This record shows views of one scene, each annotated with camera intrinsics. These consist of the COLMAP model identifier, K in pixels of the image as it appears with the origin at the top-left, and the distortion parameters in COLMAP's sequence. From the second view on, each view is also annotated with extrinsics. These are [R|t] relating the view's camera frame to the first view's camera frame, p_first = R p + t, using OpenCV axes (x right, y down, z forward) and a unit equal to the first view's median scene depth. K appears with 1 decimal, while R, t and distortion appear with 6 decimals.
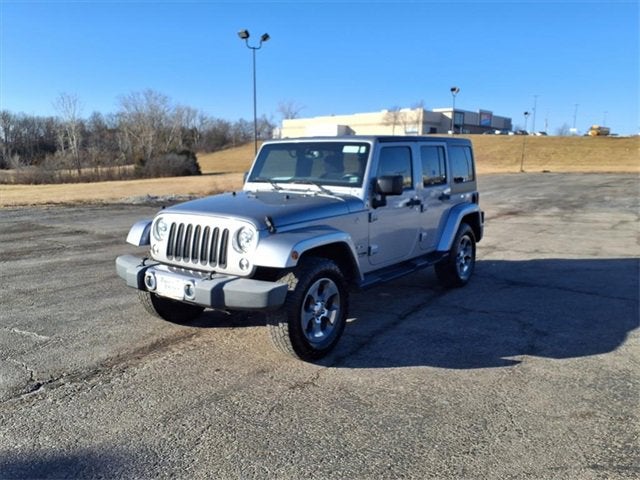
lens RADIAL K [[512.0, 0, 320.0], [0, 512.0, 240.0], [0, 0, 1]] dist [0.056958, -0.107500]
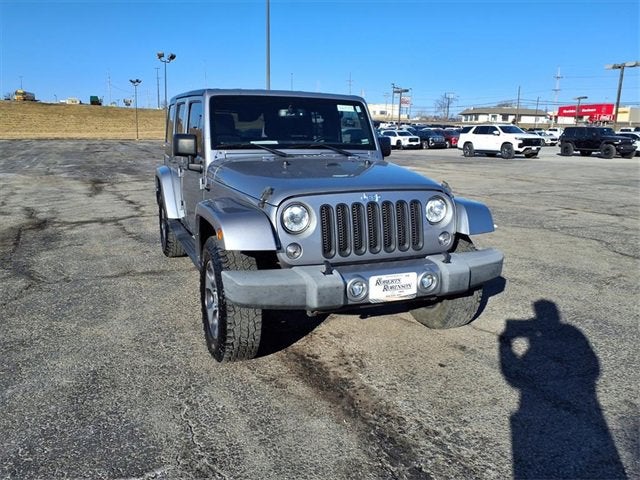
lens RADIAL K [[508.5, 0, 320.0], [0, 508.5, 238.3], [0, 0, 1]] dist [0.067949, -0.085772]
pose [[0.523829, -0.172171, 0.834242, -0.579986], [0.122079, 0.984424, 0.126511, -0.052225], [-0.843030, 0.035574, 0.536689, 0.419612]]
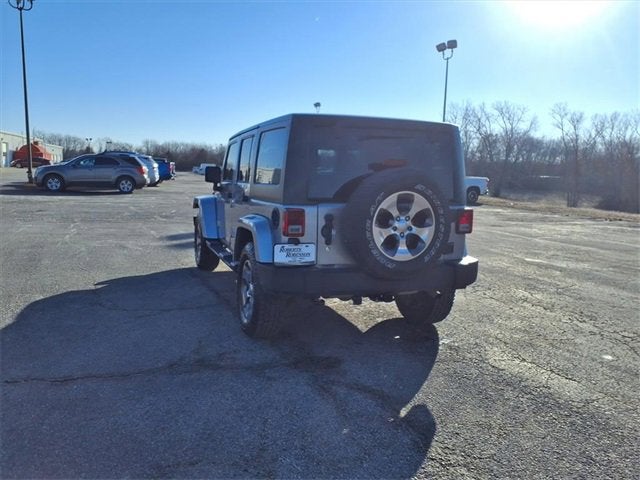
lens RADIAL K [[508.5, 0, 320.0], [0, 508.5, 238.3], [0, 0, 1]] dist [0.067949, -0.085772]
pose [[-0.537481, 0.086017, -0.838877, 0.783703], [-0.165316, 0.964733, 0.204842, -0.188303], [0.826913, 0.248778, -0.504306, 1.390518]]
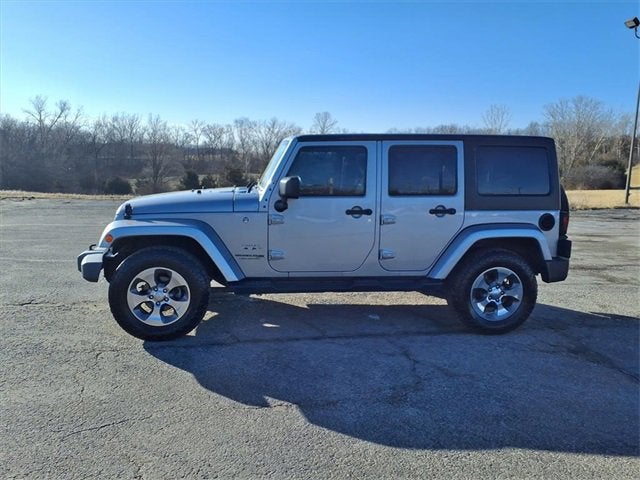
lens RADIAL K [[512.0, 0, 320.0], [0, 512.0, 240.0], [0, 0, 1]] dist [0.056958, -0.107500]
pose [[0.698390, 0.118581, -0.705826, 0.610230], [-0.132138, 0.990589, 0.035676, -0.039112], [0.703414, 0.068351, 0.707486, 0.288729]]
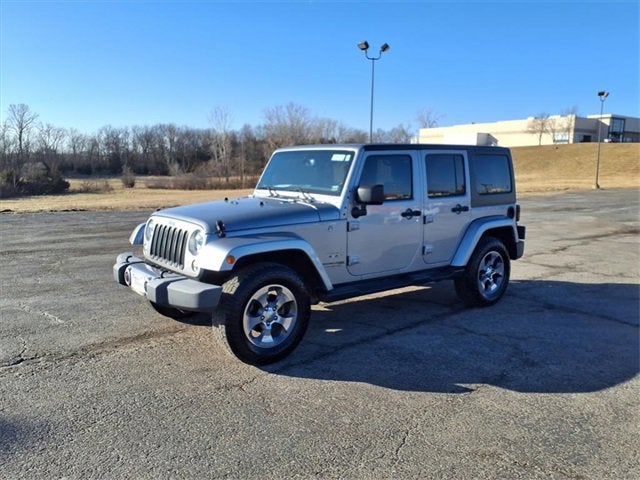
lens RADIAL K [[512.0, 0, 320.0], [0, 512.0, 240.0], [0, 0, 1]] dist [0.056958, -0.107500]
pose [[0.965079, 0.043658, -0.258295, 0.217959], [-0.048331, 0.998762, -0.011770, -0.003406], [0.257461, 0.023842, 0.965994, 0.028396]]
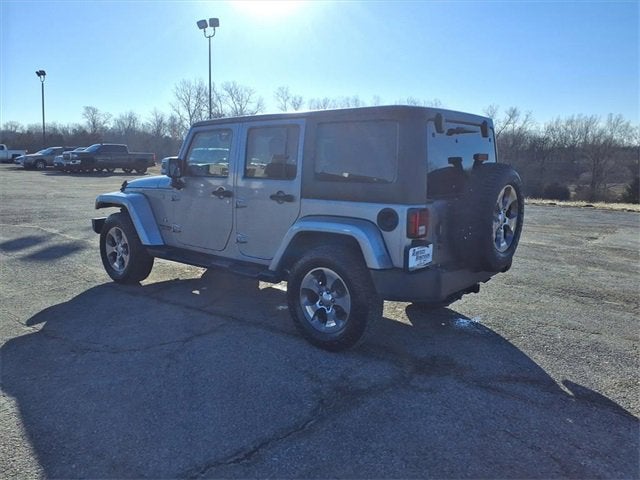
lens RADIAL K [[508.5, 0, 320.0], [0, 508.5, 238.3], [0, 0, 1]] dist [0.067949, -0.085772]
pose [[-0.054926, 0.149394, -0.987251, 0.861187], [-0.173437, 0.972286, 0.156779, -0.134672], [0.983312, 0.179837, -0.027494, 0.988003]]
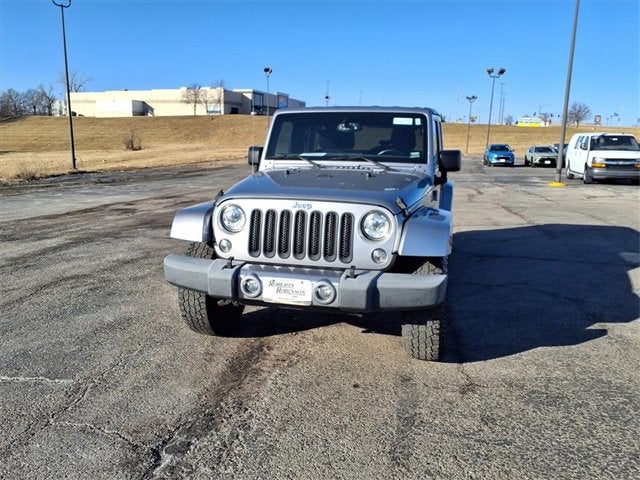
lens RADIAL K [[512.0, 0, 320.0], [0, 512.0, 240.0], [0, 0, 1]] dist [0.056958, -0.107500]
pose [[0.926875, -0.061122, 0.370362, -0.320493], [0.047347, 0.997810, 0.046180, -0.012539], [-0.372373, -0.025267, 0.927739, 0.156723]]
